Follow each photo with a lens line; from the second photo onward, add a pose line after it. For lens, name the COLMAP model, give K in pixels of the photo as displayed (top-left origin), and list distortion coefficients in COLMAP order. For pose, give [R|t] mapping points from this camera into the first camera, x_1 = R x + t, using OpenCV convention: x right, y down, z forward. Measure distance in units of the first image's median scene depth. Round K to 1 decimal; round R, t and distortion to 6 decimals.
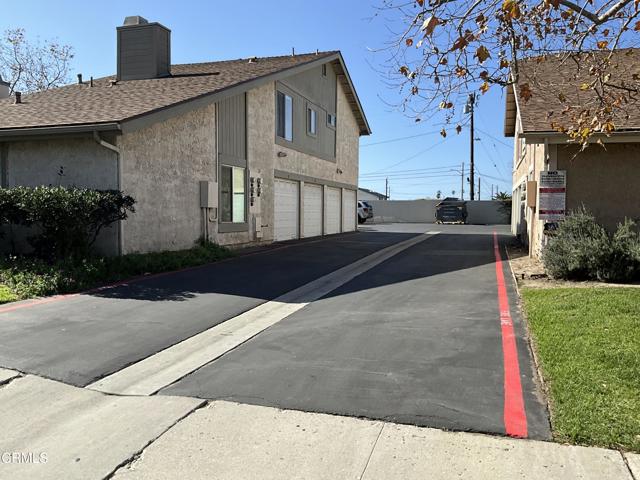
lens RADIAL K [[537.4, 0, 317.5], [0, 537.4, 239.4], [0, 0, 1]] dist [0.082126, 0.001109]
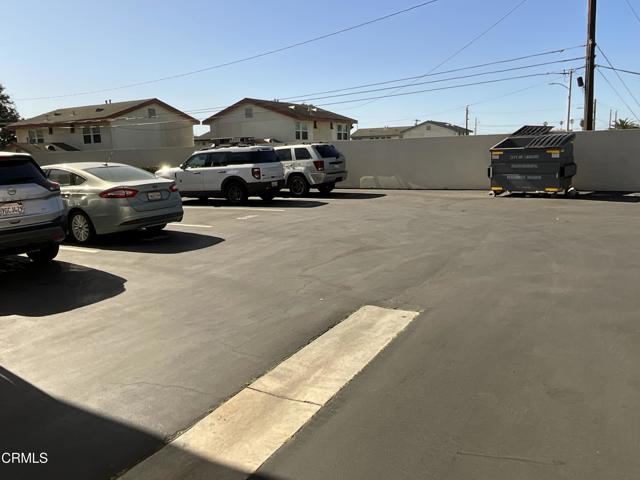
lens RADIAL K [[483.9, 0, 321.4], [0, 483.9, 242.6], [0, 0, 1]] dist [0.002242, -0.016056]
pose [[0.978447, 0.001744, -0.206491, 0.170167], [0.026530, 0.990616, 0.134075, -0.044911], [0.204787, -0.136664, 0.969219, 0.616706]]
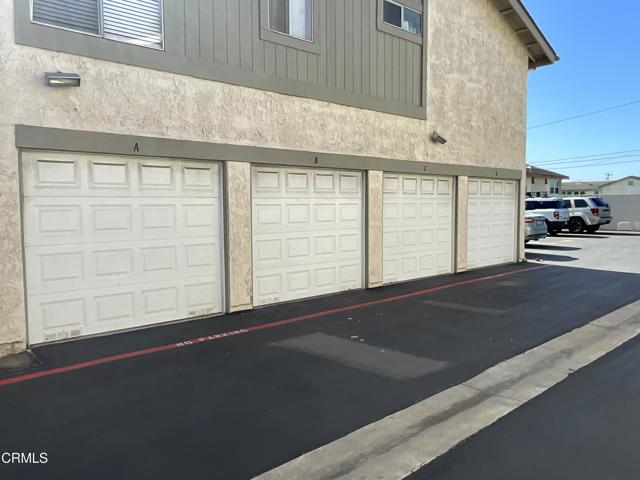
lens RADIAL K [[483.9, 0, 321.2], [0, 483.9, 238.2], [0, 0, 1]] dist [0.002242, -0.016056]
pose [[0.862512, 0.020763, -0.505611, 0.099200], [-0.012923, 0.999736, 0.019010, -0.030760], [0.505872, -0.009862, 0.862552, 0.371091]]
